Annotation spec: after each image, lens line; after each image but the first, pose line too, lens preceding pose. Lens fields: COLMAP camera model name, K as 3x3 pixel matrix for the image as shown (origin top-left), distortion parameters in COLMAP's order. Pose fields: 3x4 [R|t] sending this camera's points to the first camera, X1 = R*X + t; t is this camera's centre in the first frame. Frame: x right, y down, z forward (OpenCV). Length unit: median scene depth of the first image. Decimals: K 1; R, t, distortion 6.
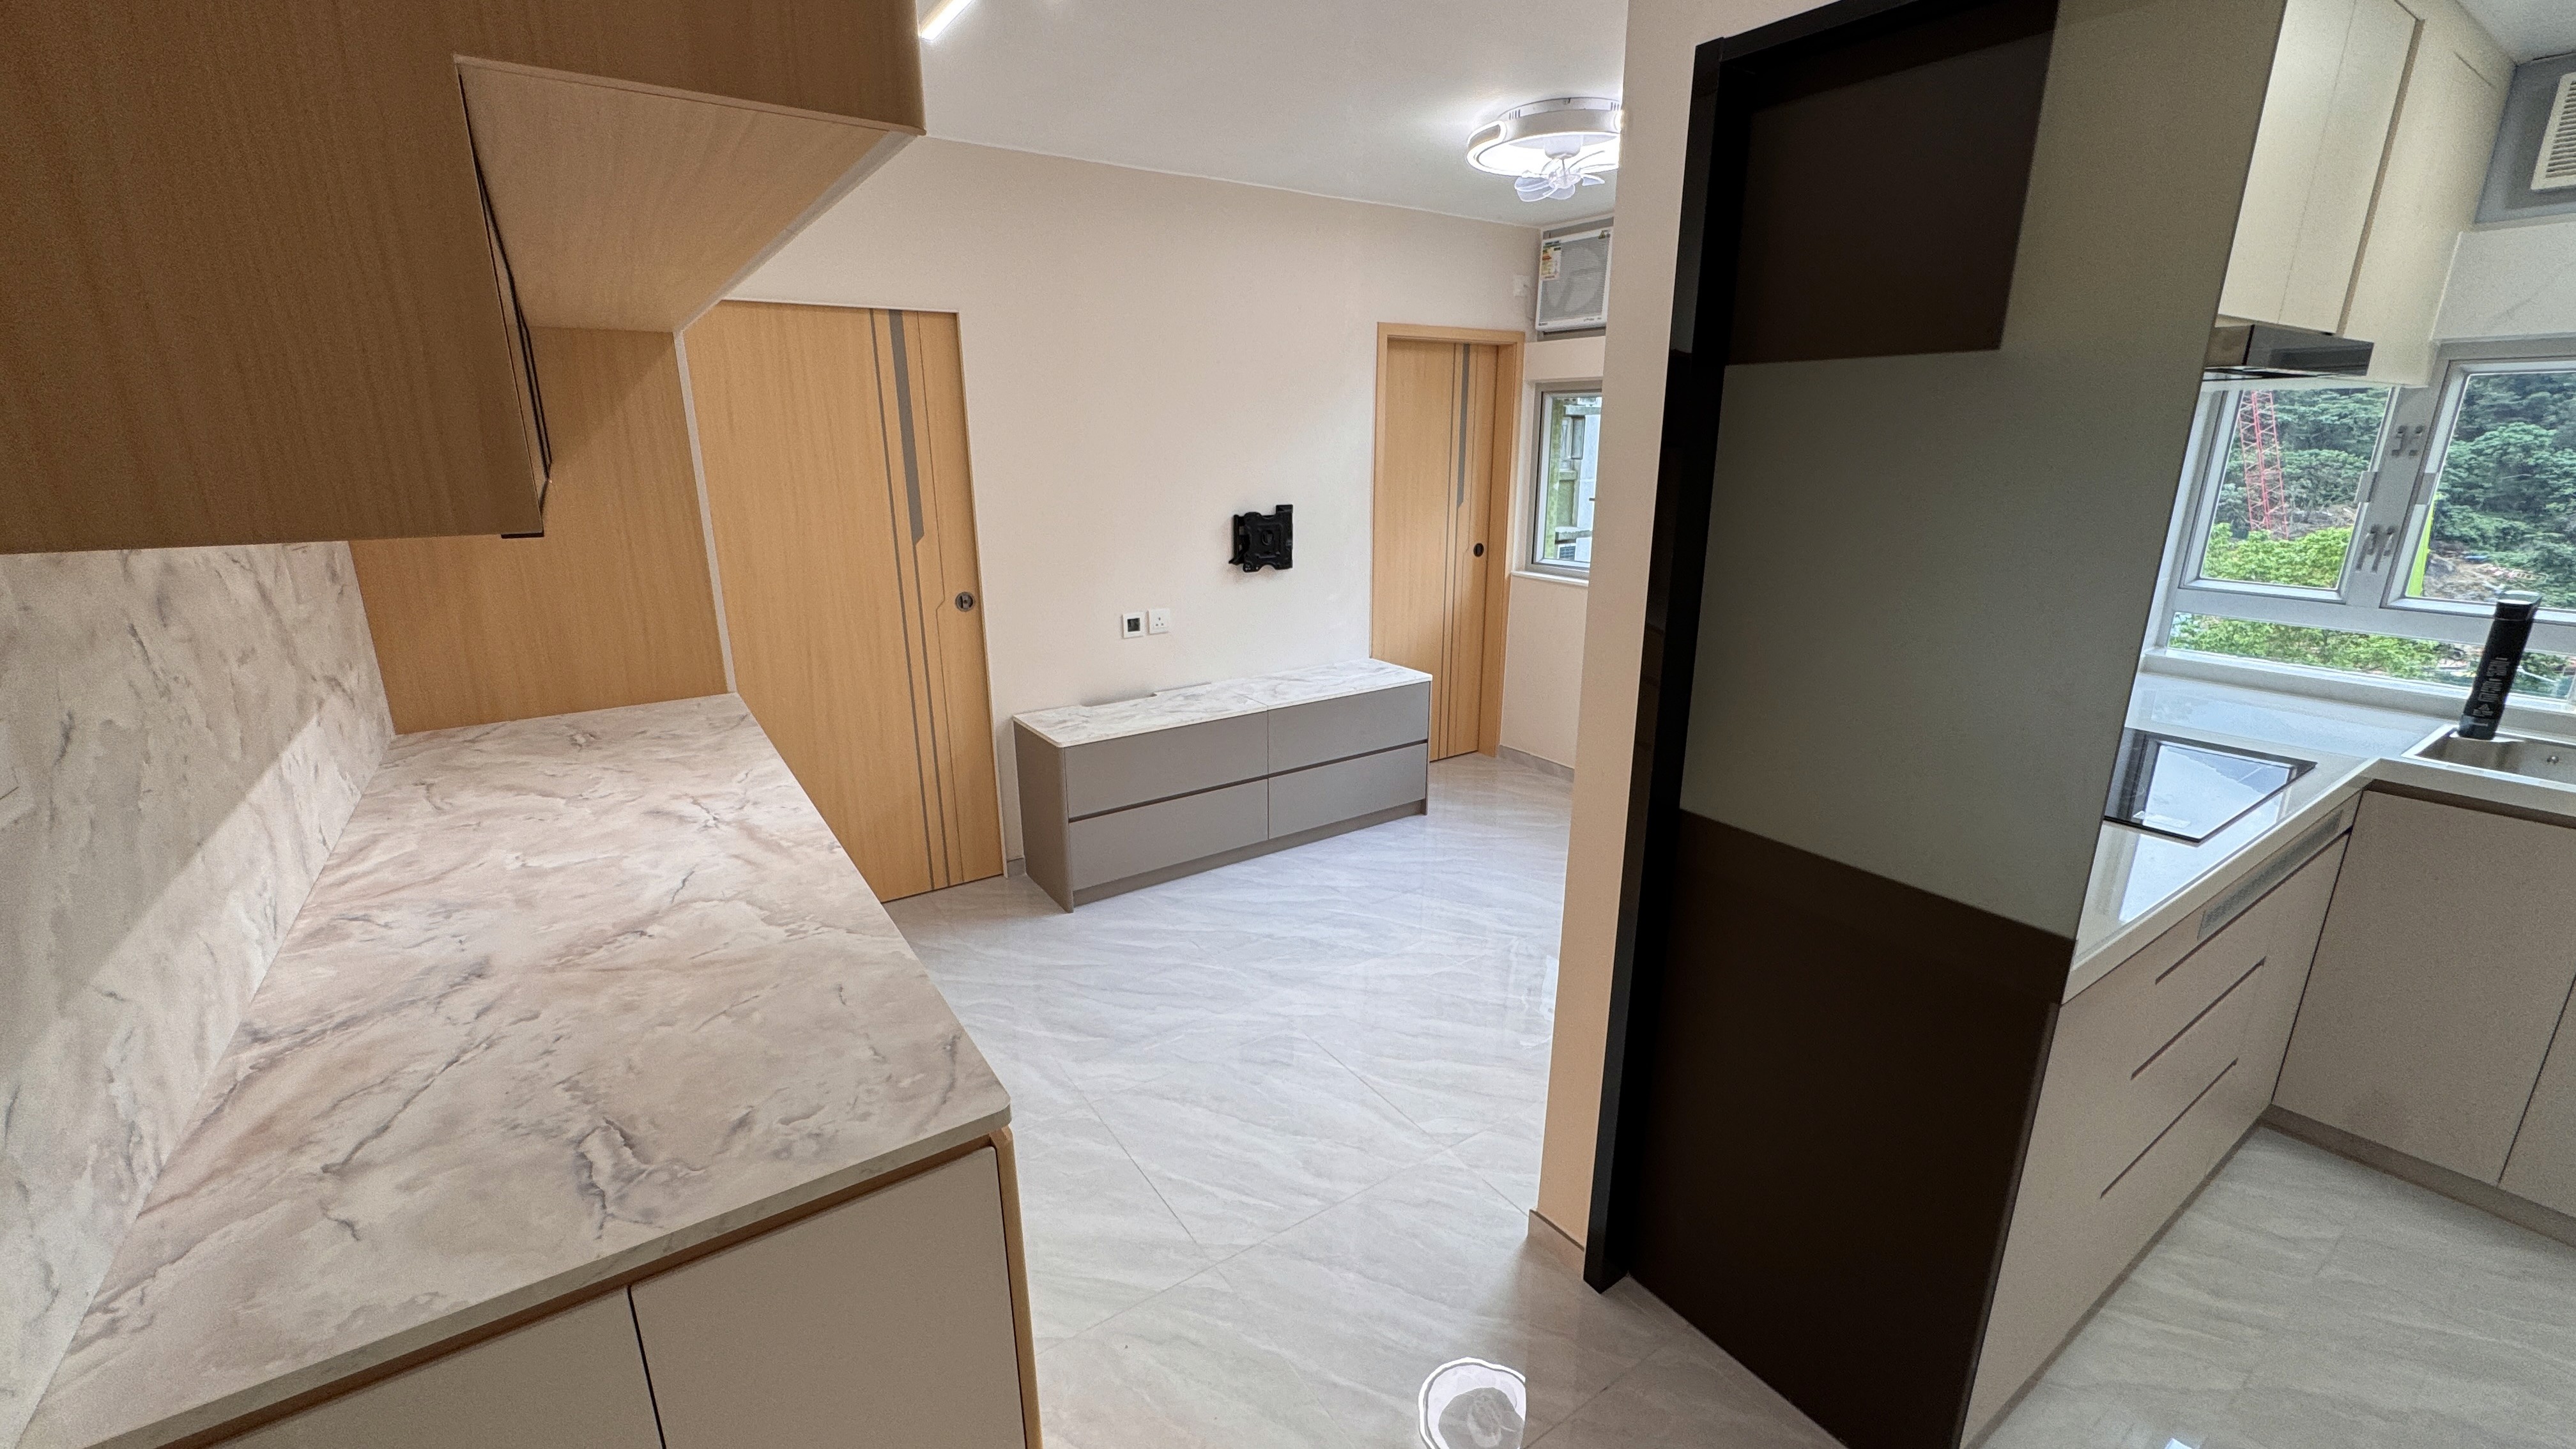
lens RADIAL K [[1033.1, 0, 1285.3], [0, 1033.1, 722.0], [0, 0, 1]] dist [-0.004421, 0.000887]
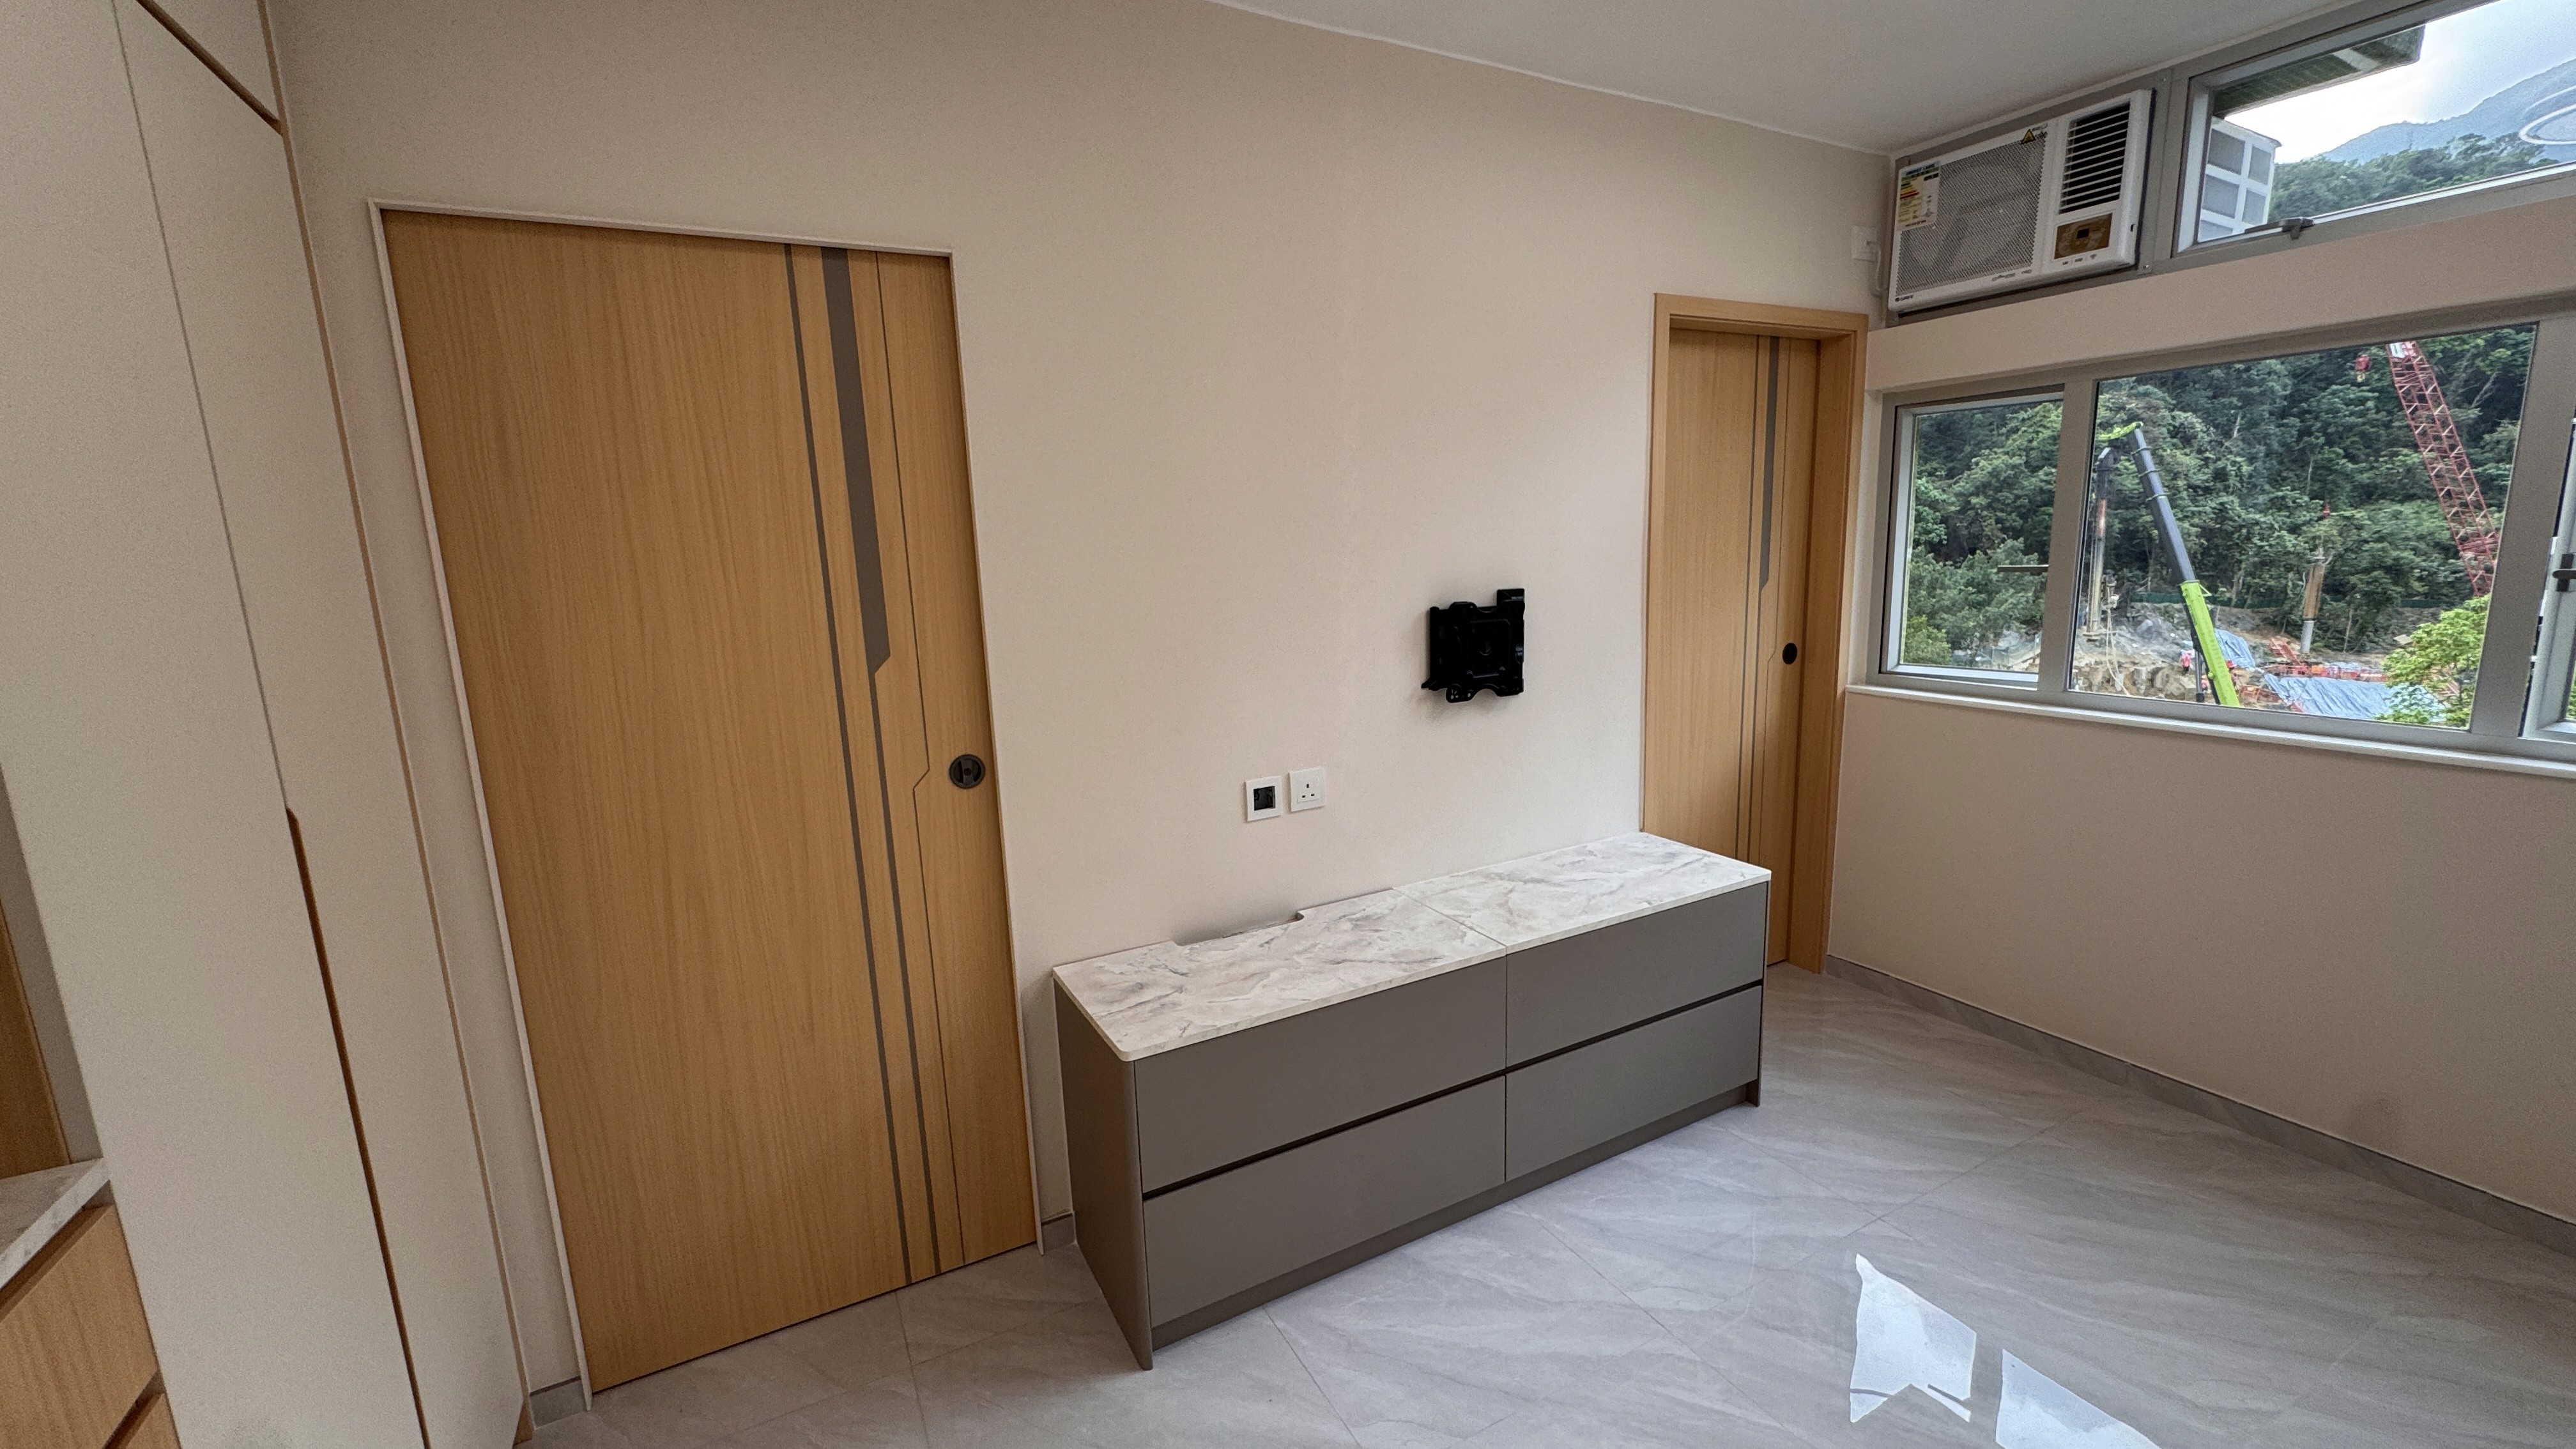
lens RADIAL K [[1033.1, 0, 1283.0], [0, 1033.1, 724.2], [0, 0, 1]] dist [-0.004421, 0.000887]
pose [[0.993436, -0.013745, -0.113564, -0.088538], [0.003009, 0.995551, -0.094176, -0.102586], [0.114353, 0.093216, 0.989057, 0.536752]]
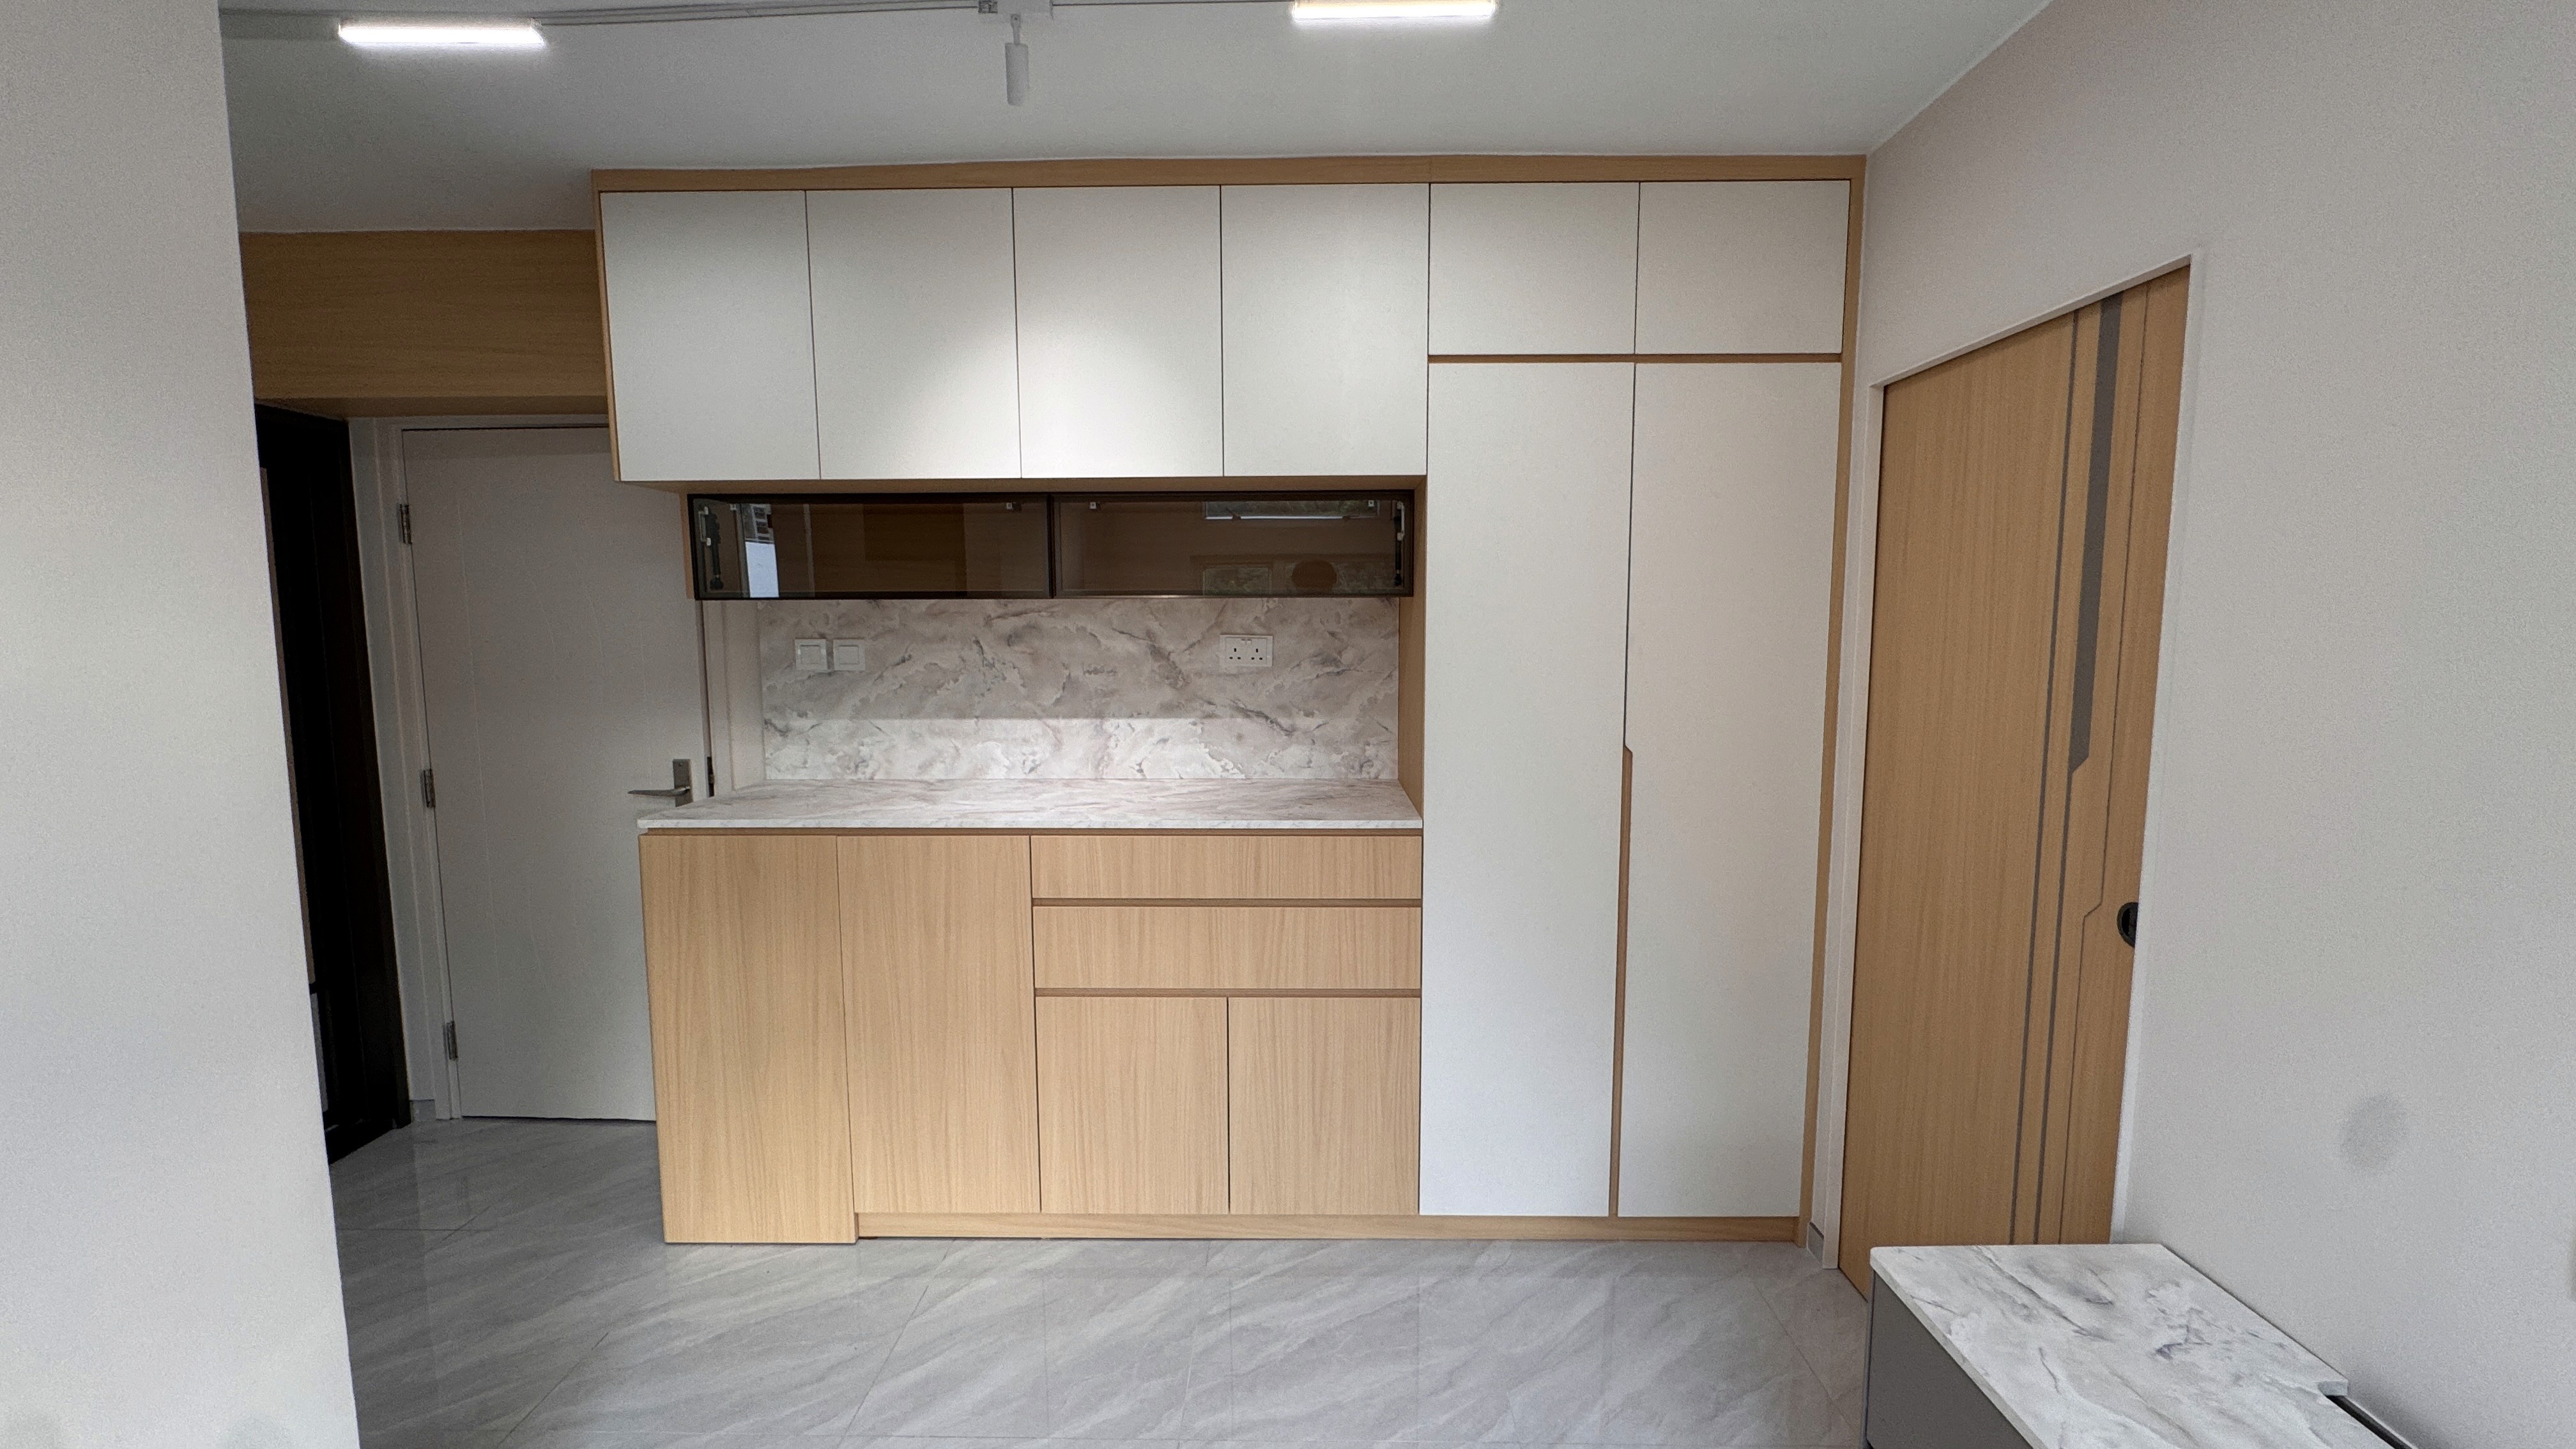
lens RADIAL K [[1033.1, 0, 1286.4], [0, 1033.1, 718.0], [0, 0, 1]] dist [-0.004421, 0.000887]
pose [[-0.573739, 0.084152, -0.814703, 0.266169], [-0.217024, 0.943532, 0.250294, -0.262005], [0.789762, 0.320414, -0.523079, 1.058820]]
